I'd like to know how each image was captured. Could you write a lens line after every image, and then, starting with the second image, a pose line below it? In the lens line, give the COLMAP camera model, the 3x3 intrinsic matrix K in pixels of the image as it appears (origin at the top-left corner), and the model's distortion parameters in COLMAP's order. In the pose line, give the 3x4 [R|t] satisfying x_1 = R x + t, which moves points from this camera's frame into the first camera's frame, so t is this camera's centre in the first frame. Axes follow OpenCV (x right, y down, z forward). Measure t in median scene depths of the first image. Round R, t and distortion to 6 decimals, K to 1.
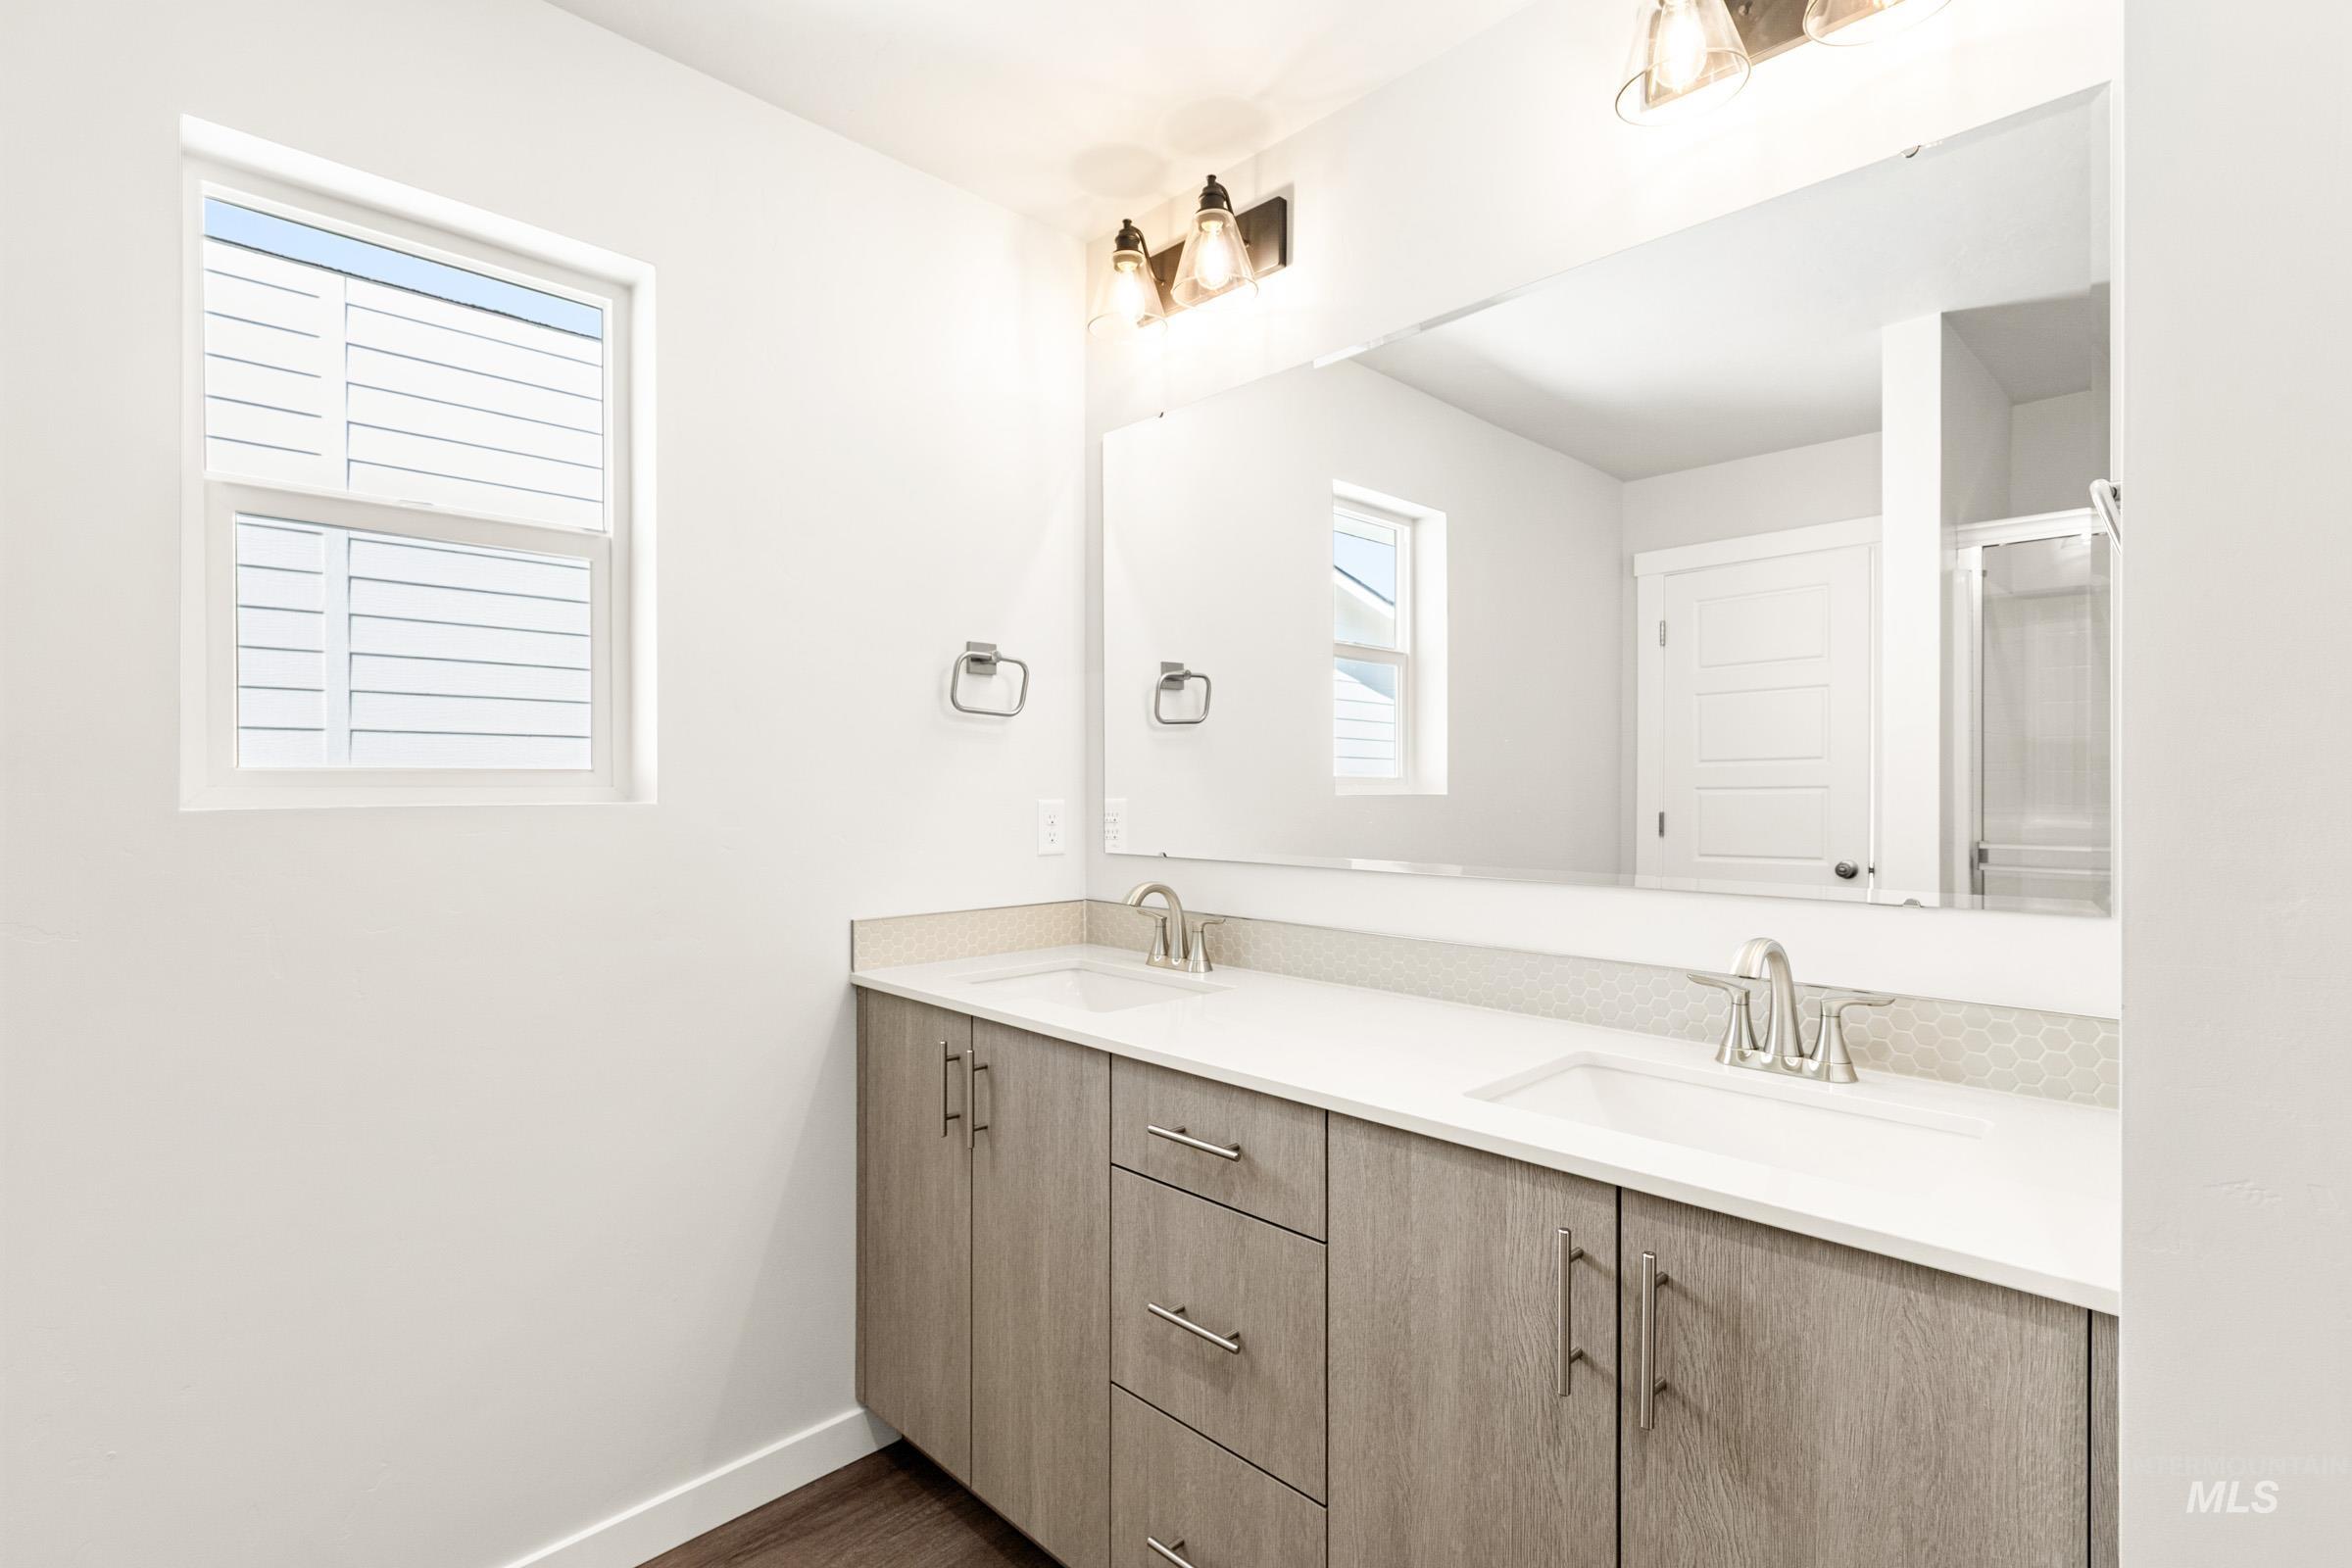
lens RADIAL K [[1119.6, 0, 1181.2], [0, 1119.6, 785.3], [0, 0, 1]] dist [0.003957, -0.000809]
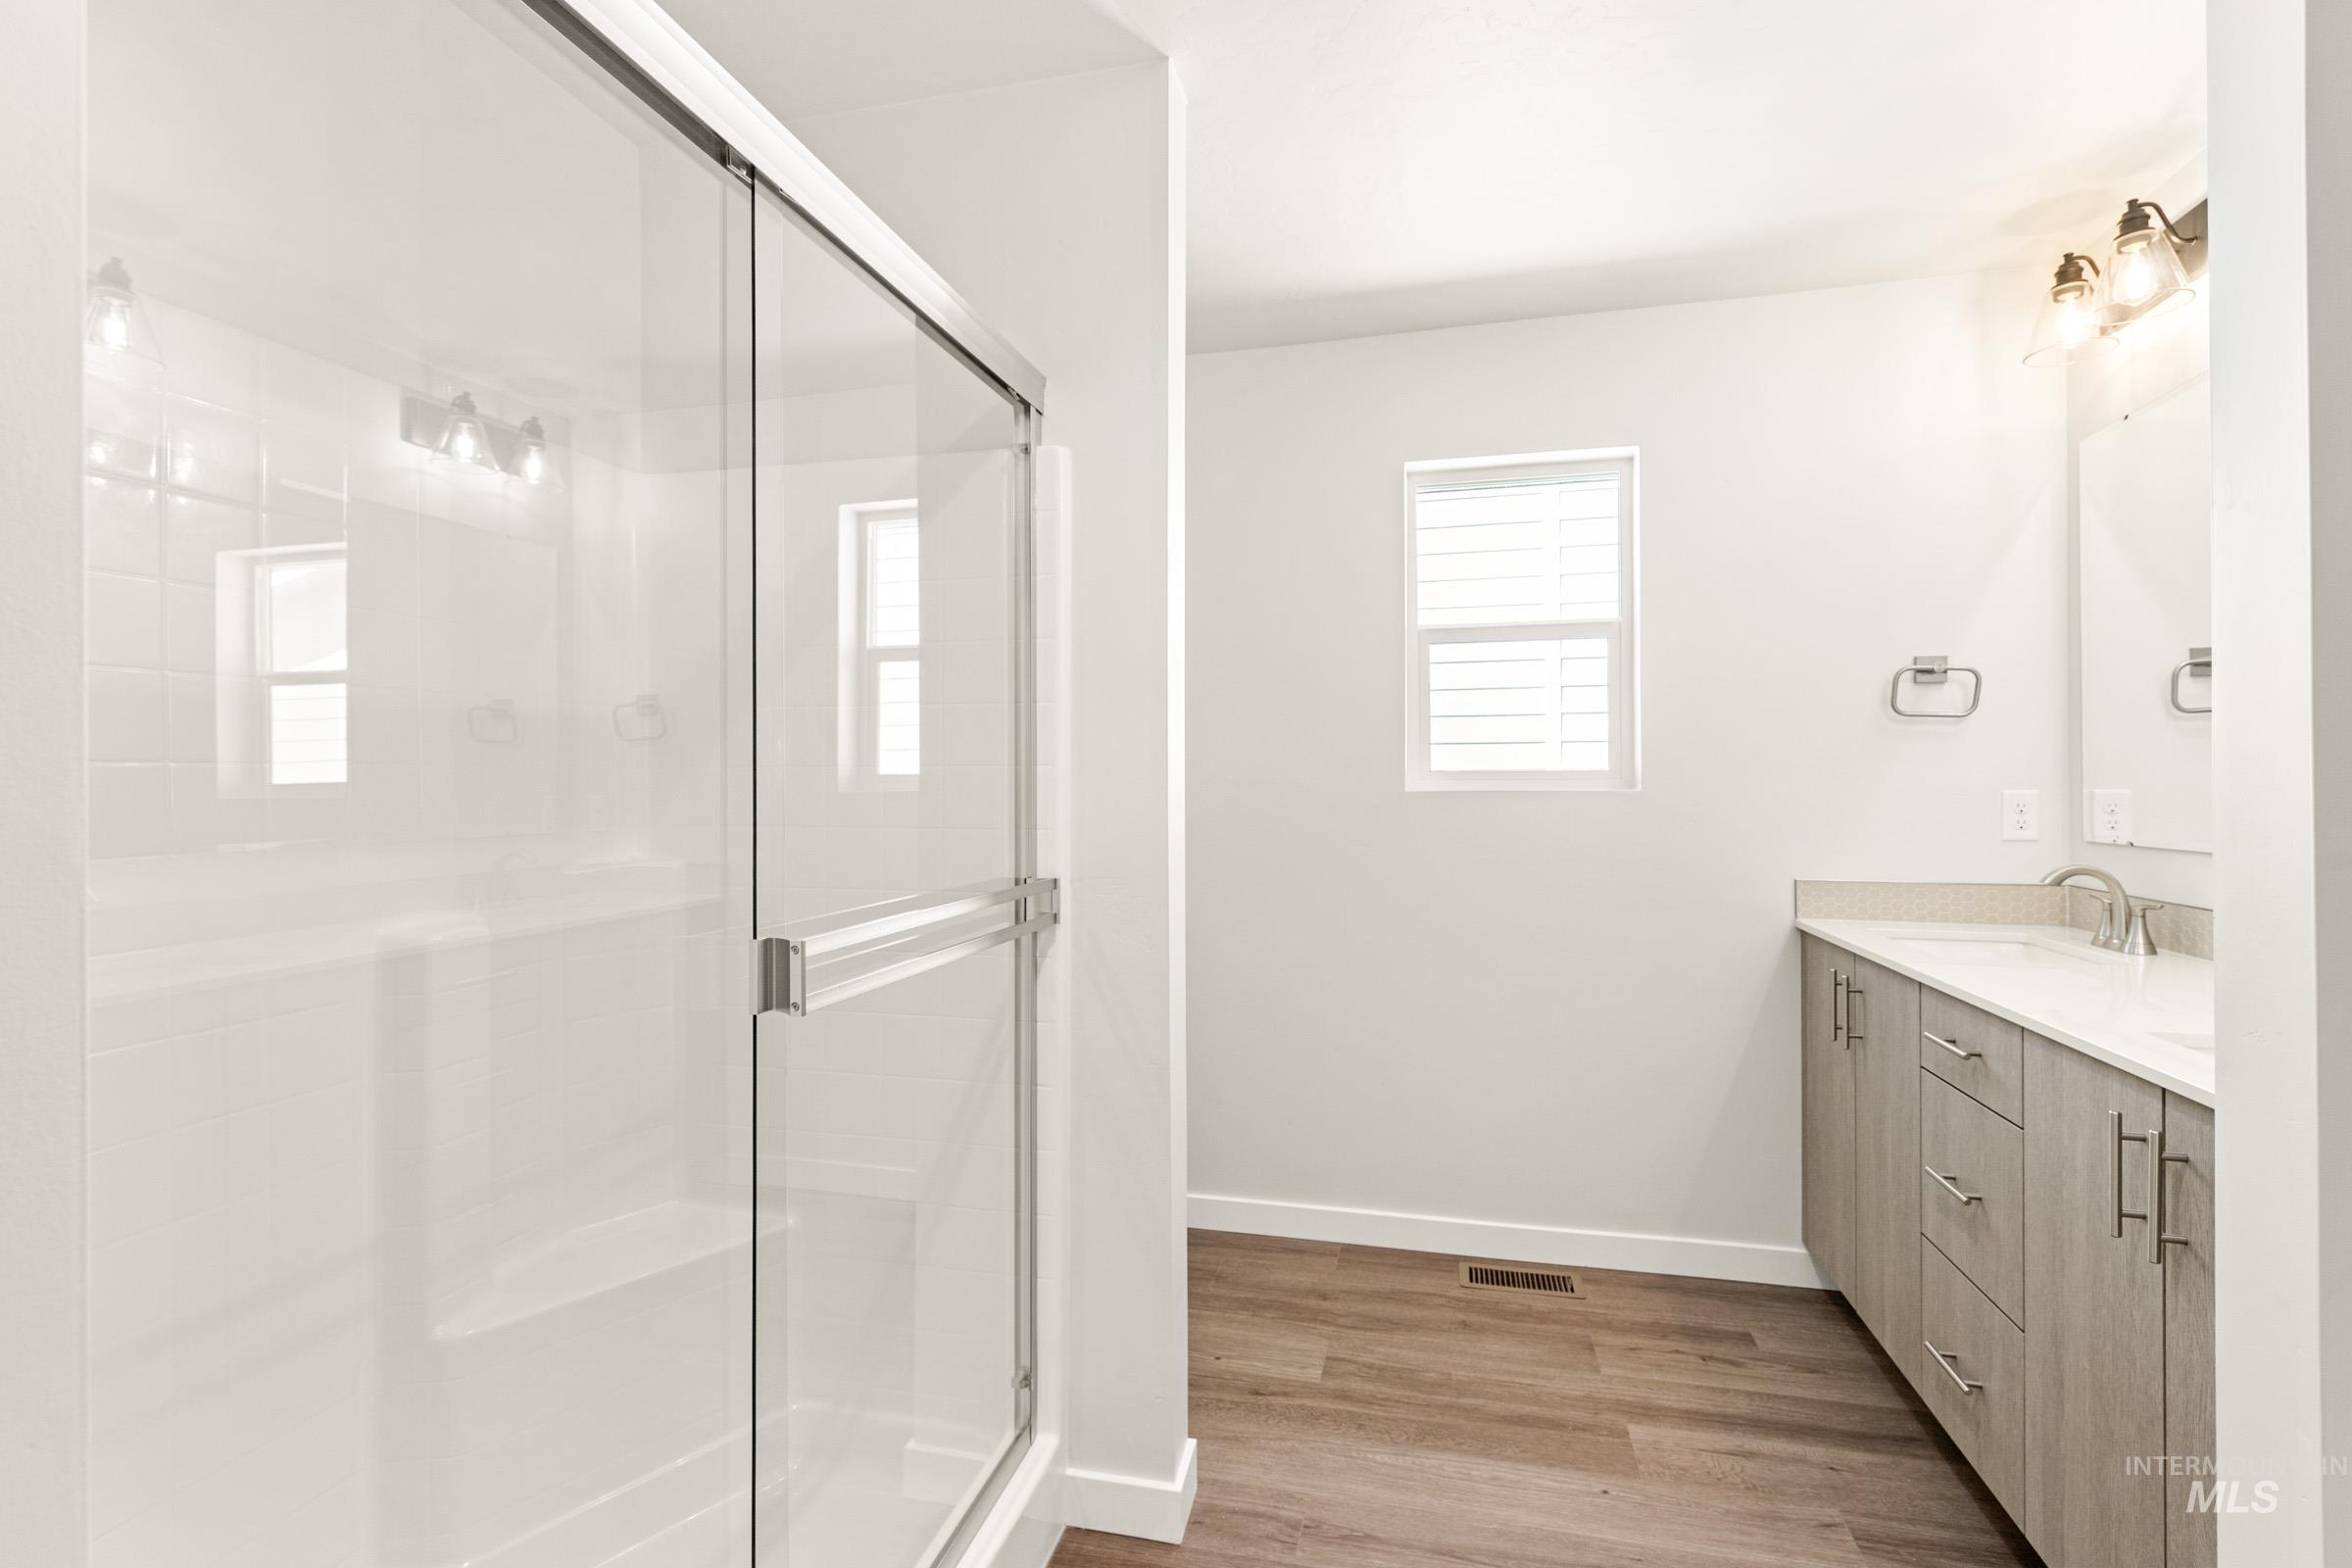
lens RADIAL K [[1119.6, 0, 1153.3], [0, 1119.6, 770.4], [0, 0, 1]] dist [0.003957, -0.000809]
pose [[0.509500, -0.007624, -0.860437, 0.470373], [0.001661, 0.999968, -0.007876, 0.001084], [0.860469, 0.002584, 0.509496, -0.338440]]
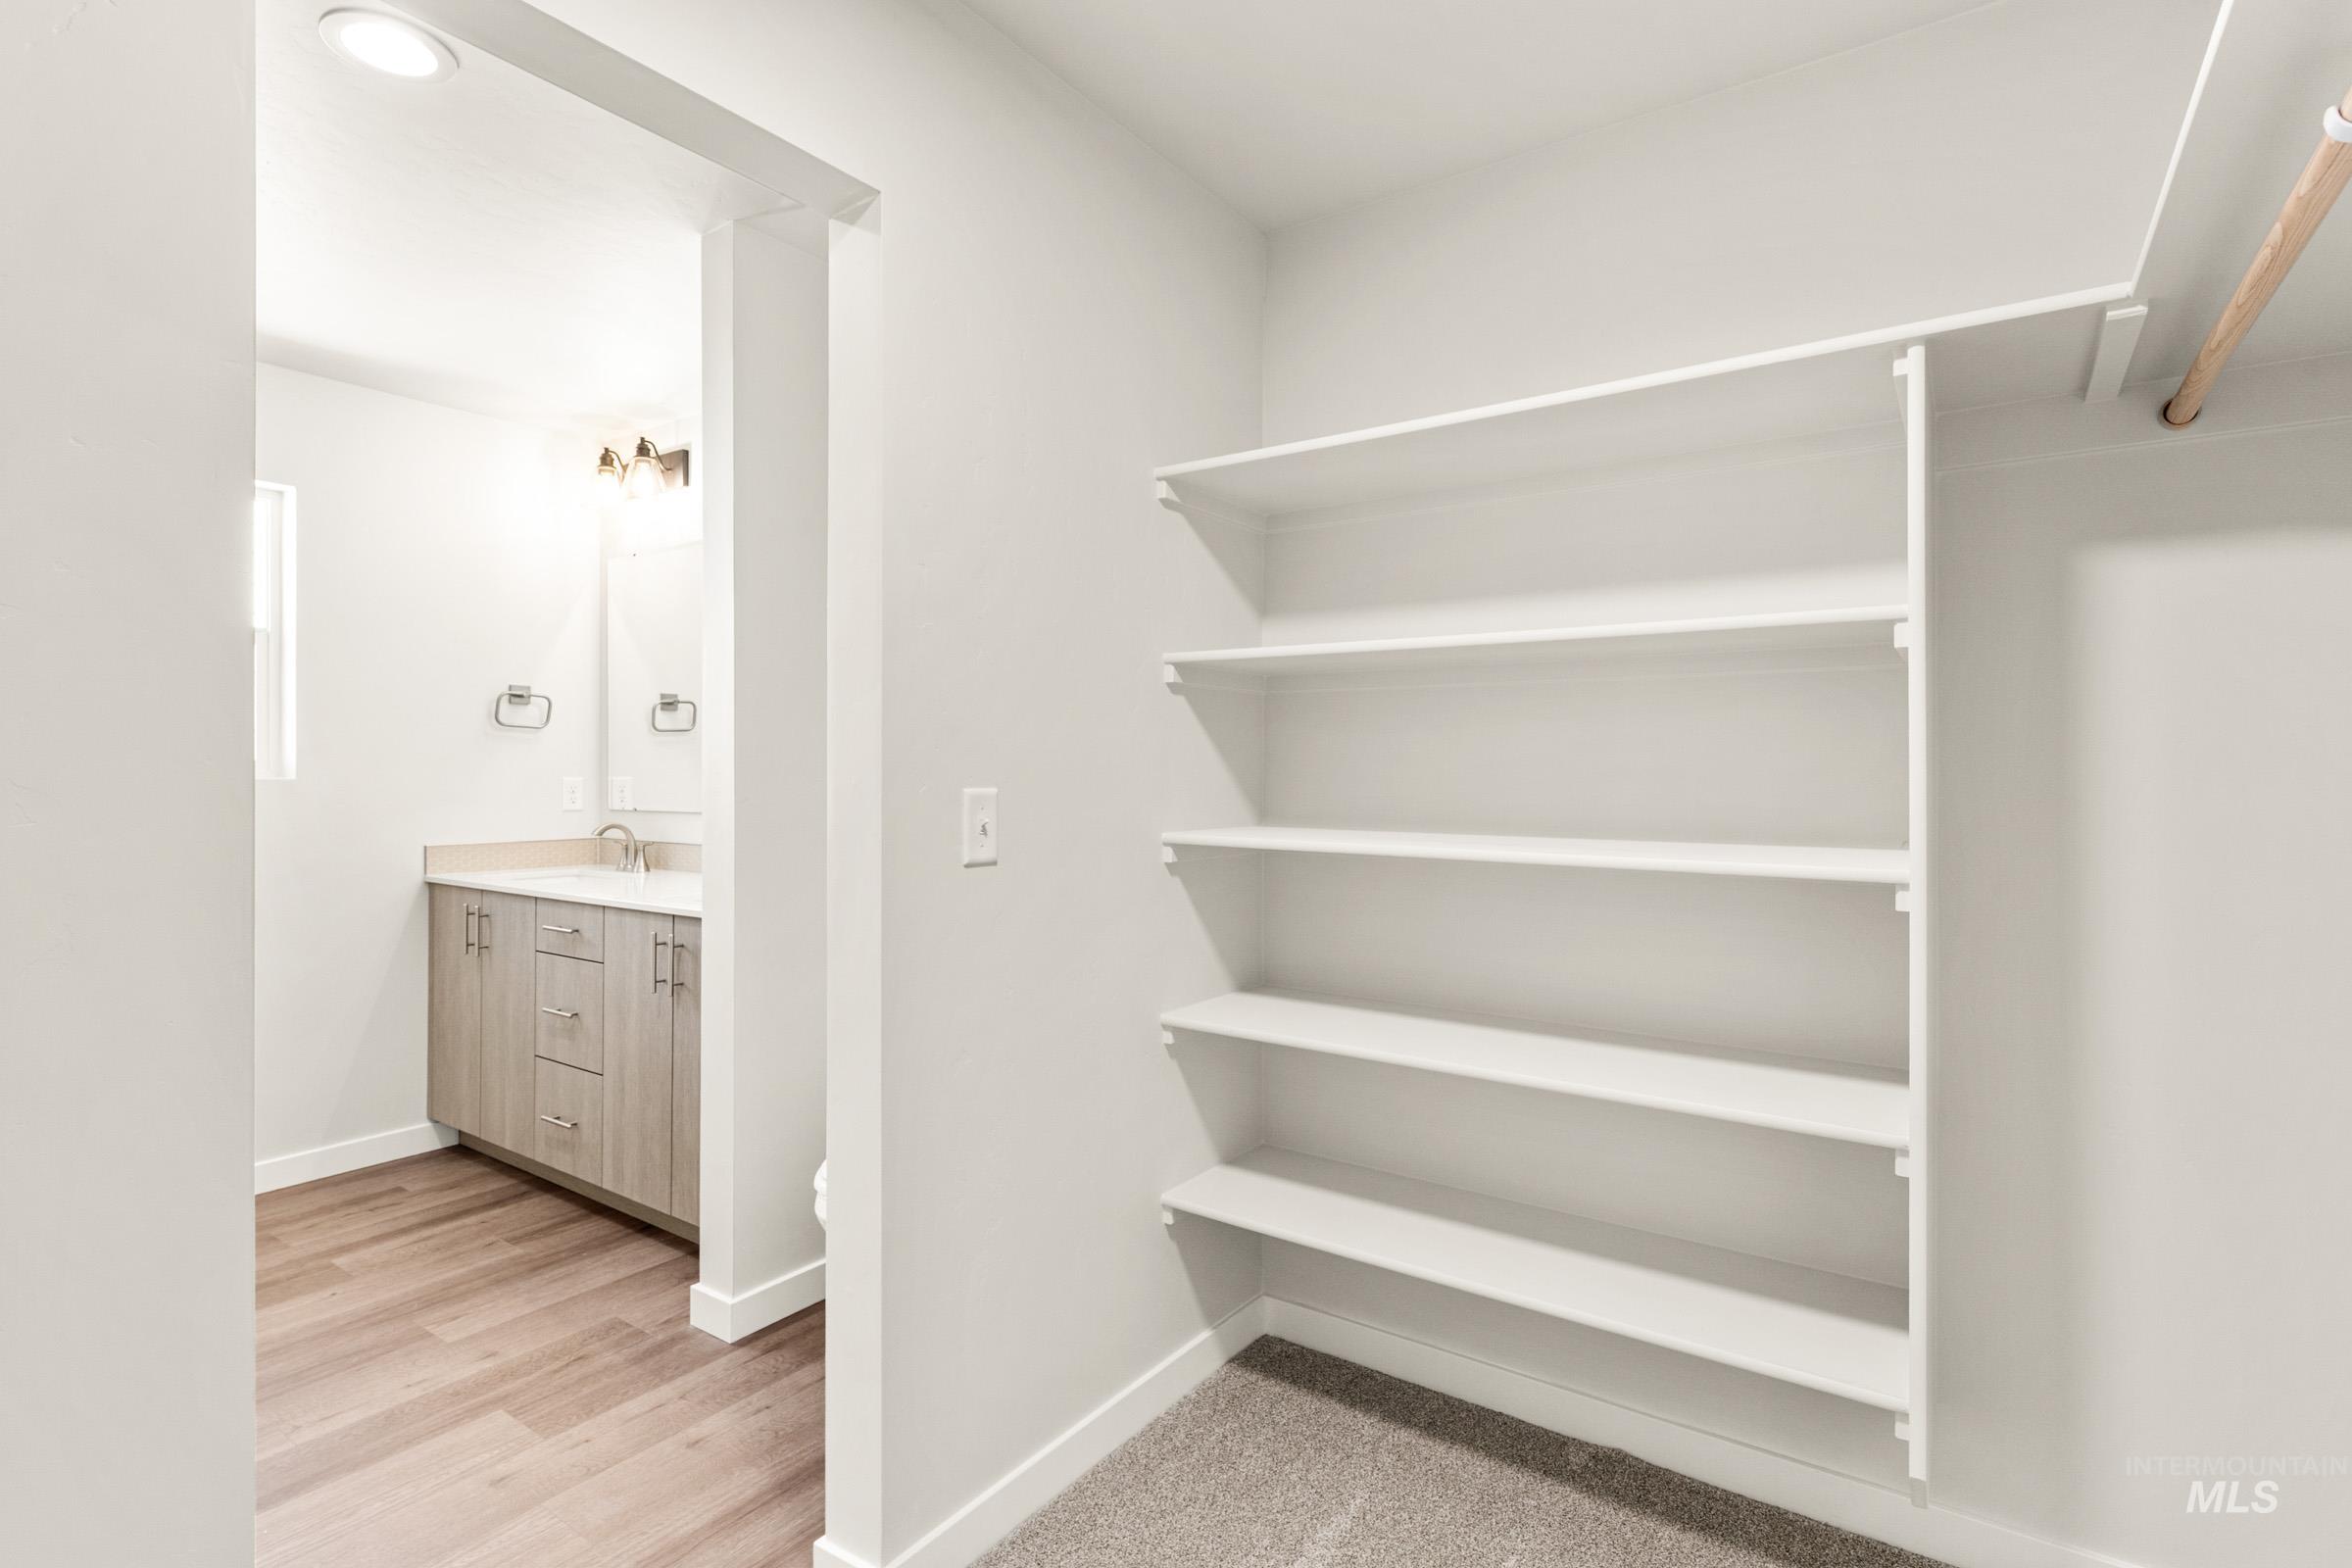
lens RADIAL K [[1119.6, 0, 1169.1], [0, 1119.6, 760.8], [0, 0, 1]] dist [0.003957, -0.000809]
pose [[0.985289, -0.002180, 0.170880, 0.568439], [0.004326, 0.999916, -0.012191, 0.013658], [-0.170839, 0.012751, 0.985216, -0.959343]]
